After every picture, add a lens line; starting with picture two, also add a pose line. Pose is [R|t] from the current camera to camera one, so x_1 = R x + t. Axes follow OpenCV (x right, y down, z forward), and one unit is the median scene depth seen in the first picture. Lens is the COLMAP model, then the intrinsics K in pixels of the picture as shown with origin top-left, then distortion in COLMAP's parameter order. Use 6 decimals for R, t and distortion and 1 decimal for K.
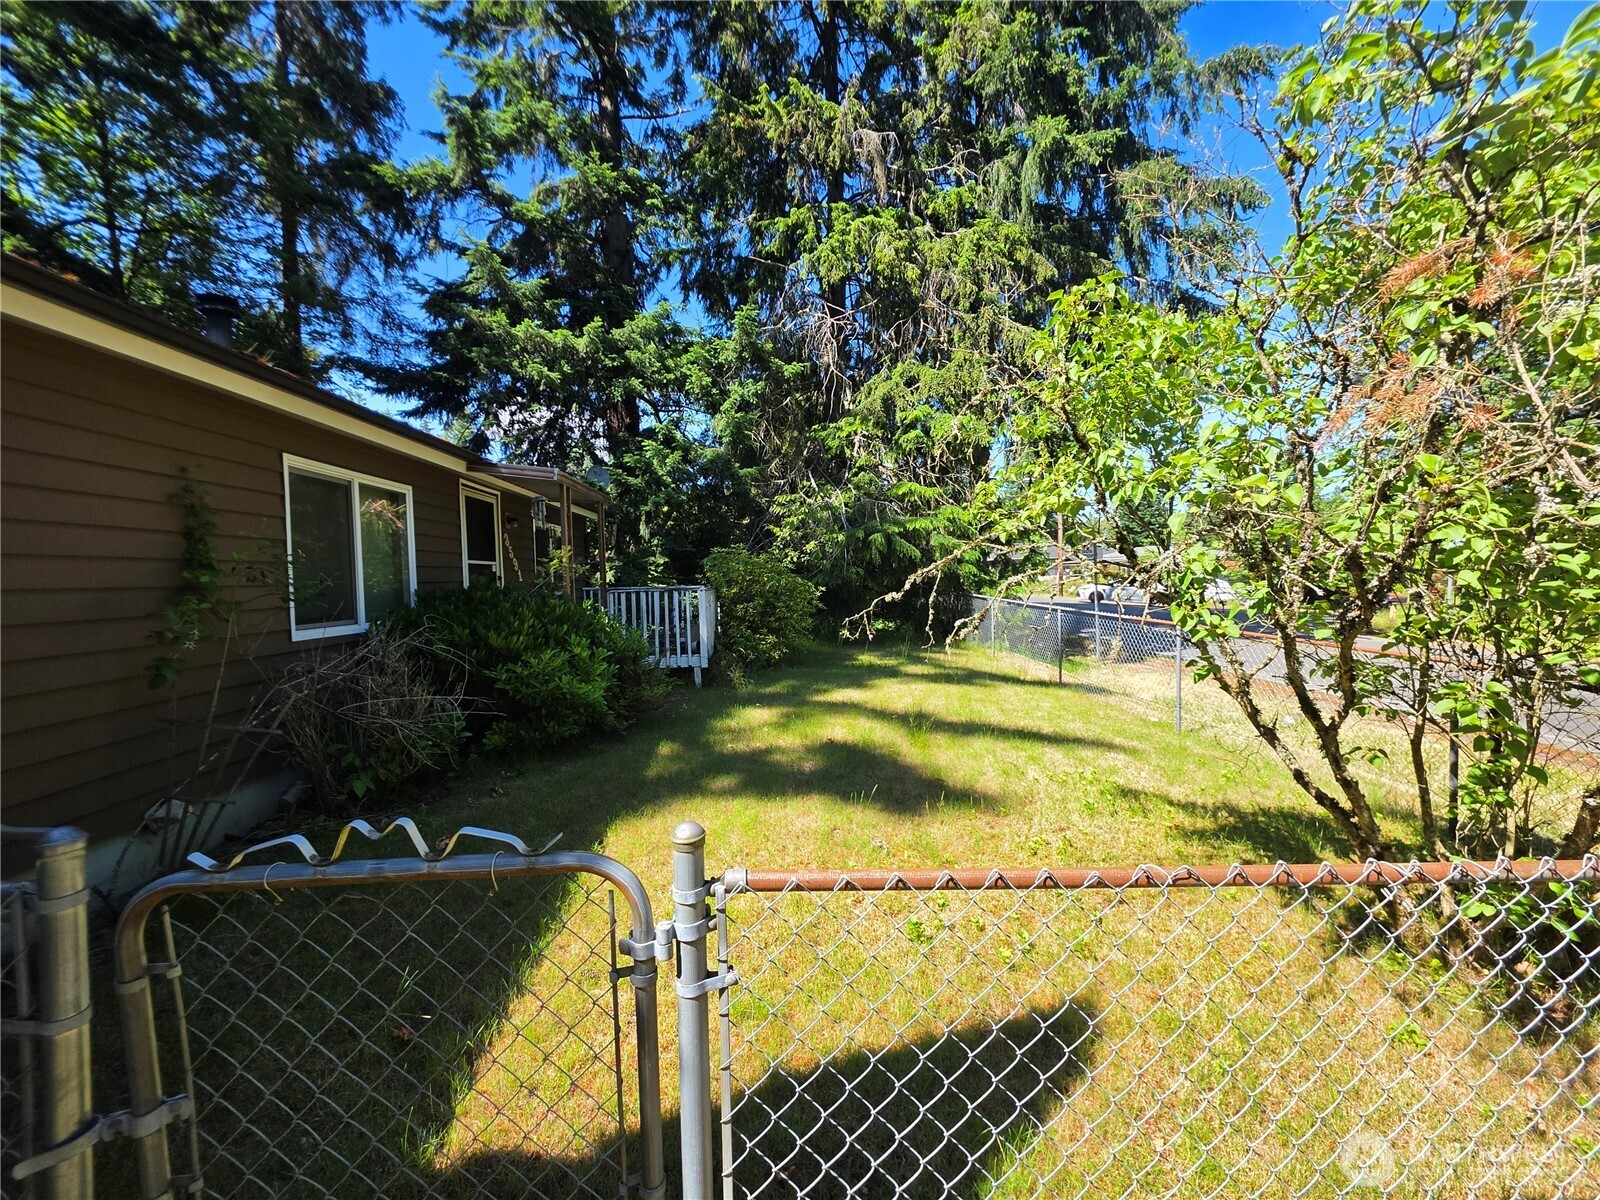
lens RADIAL K [[641.2, 0, 800.0], [0, 641.2, 600.0], [0, 0, 1]] dist [-0.010242, 0.000053]
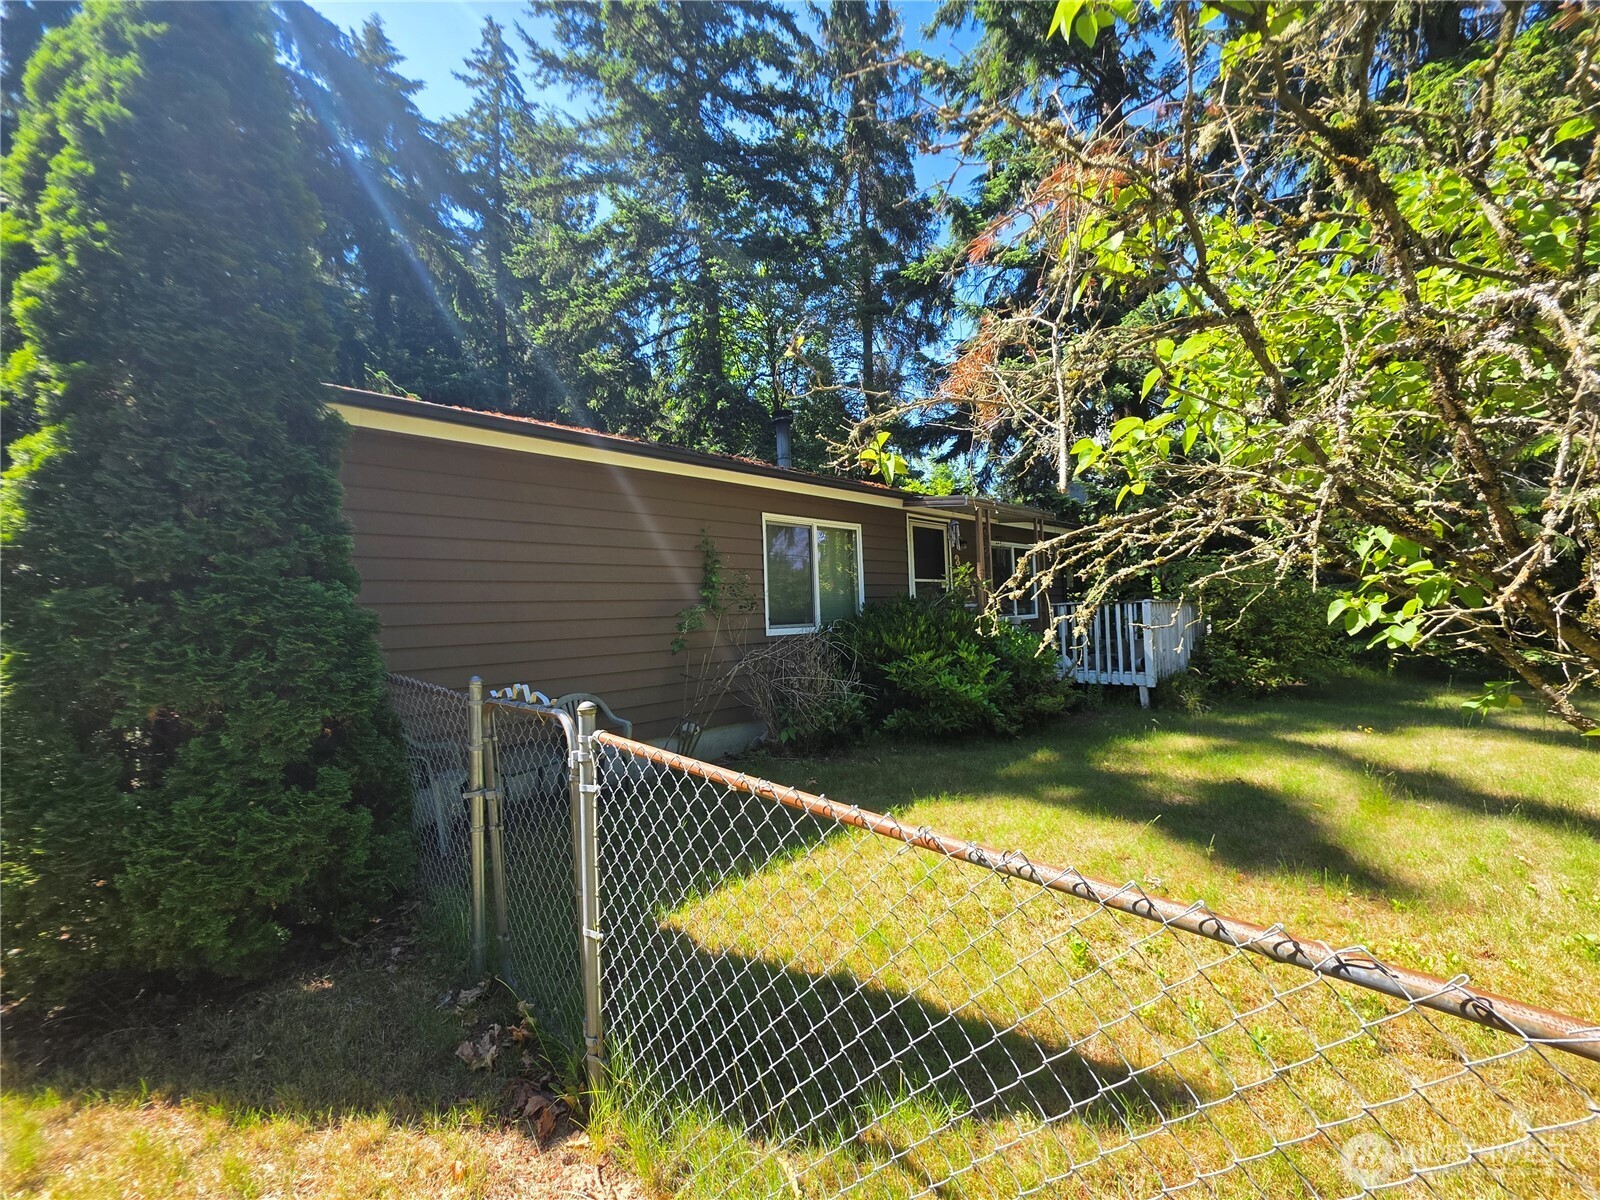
lens RADIAL K [[641.2, 0, 800.0], [0, 641.2, 600.0], [0, 0, 1]] dist [-0.010242, 0.000053]
pose [[0.667567, -0.014528, -0.744408, 0.327220], [-0.008674, 0.999590, -0.027287, 0.017704], [0.744499, 0.024672, 0.667167, 0.033927]]
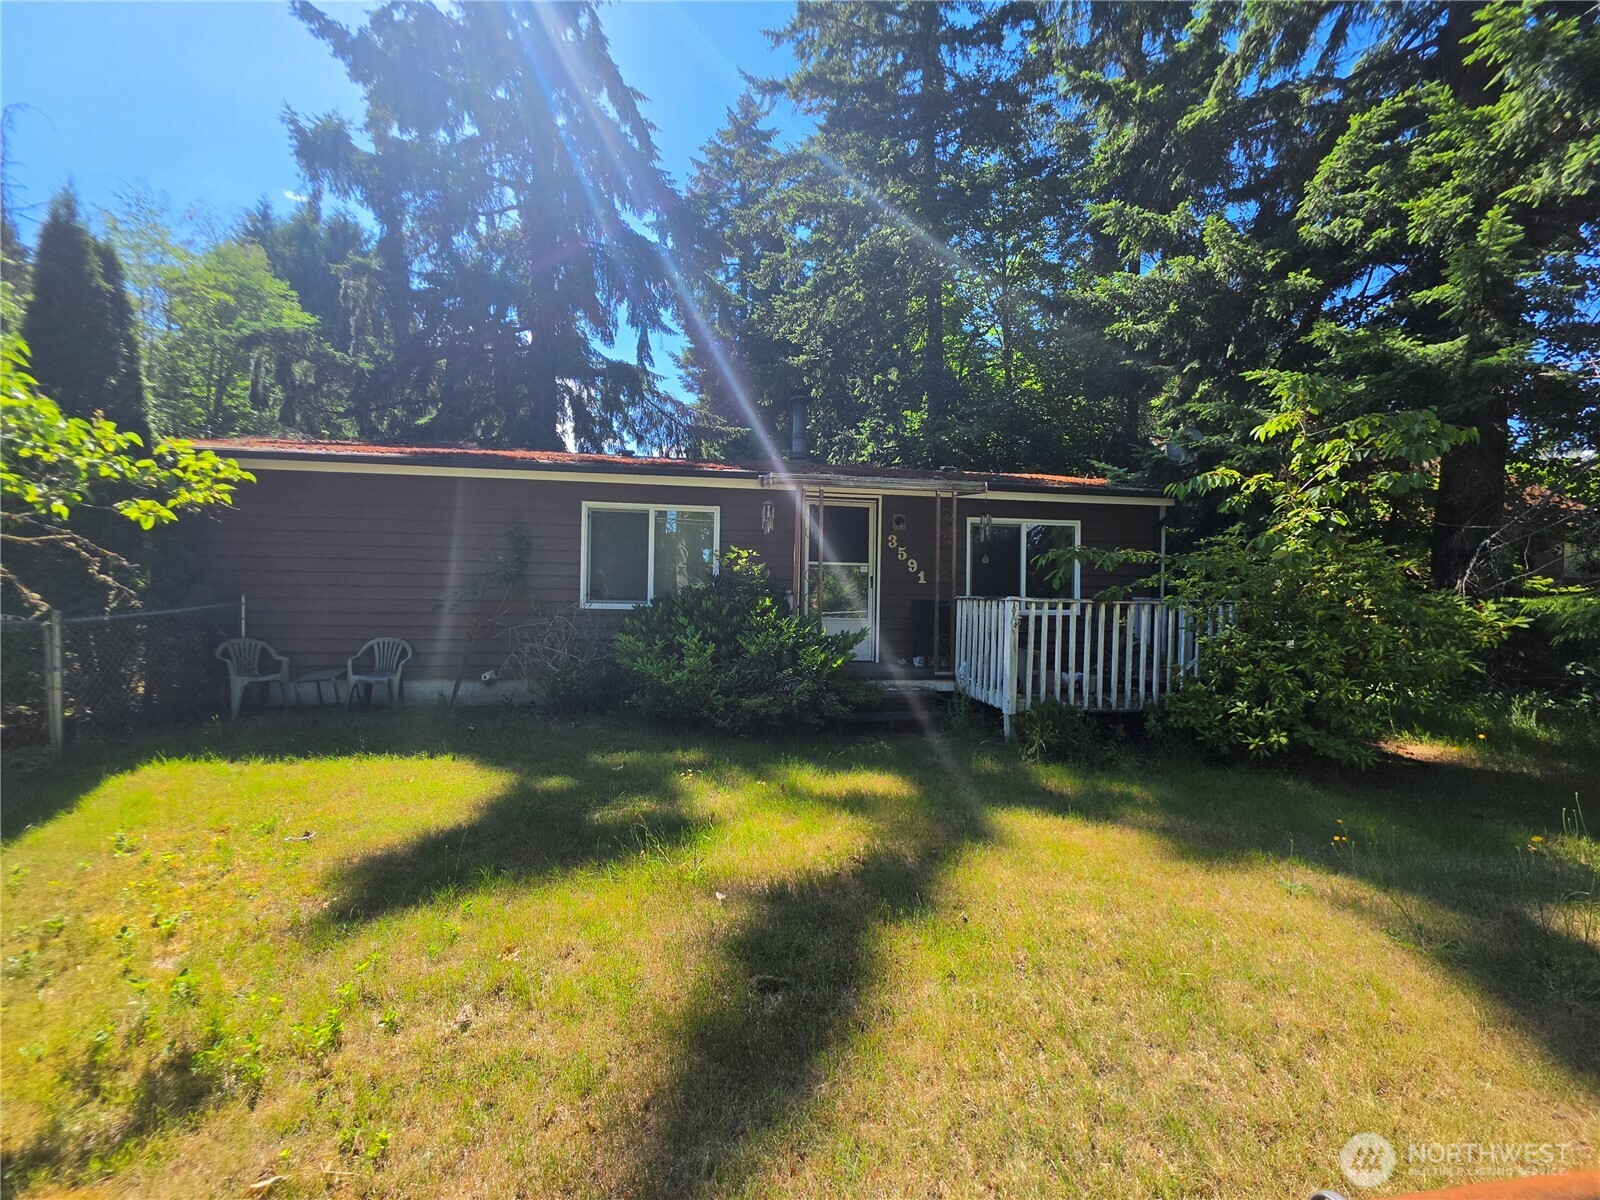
lens RADIAL K [[639.9, 0, 803.5], [0, 639.9, 596.4], [0, 0, 1]] dist [-0.003099, -0.000396]
pose [[0.102758, 0.031577, -0.994205, 0.847734], [-0.055536, 0.998119, 0.025962, -0.038703], [0.993155, 0.052546, 0.104318, 1.184177]]
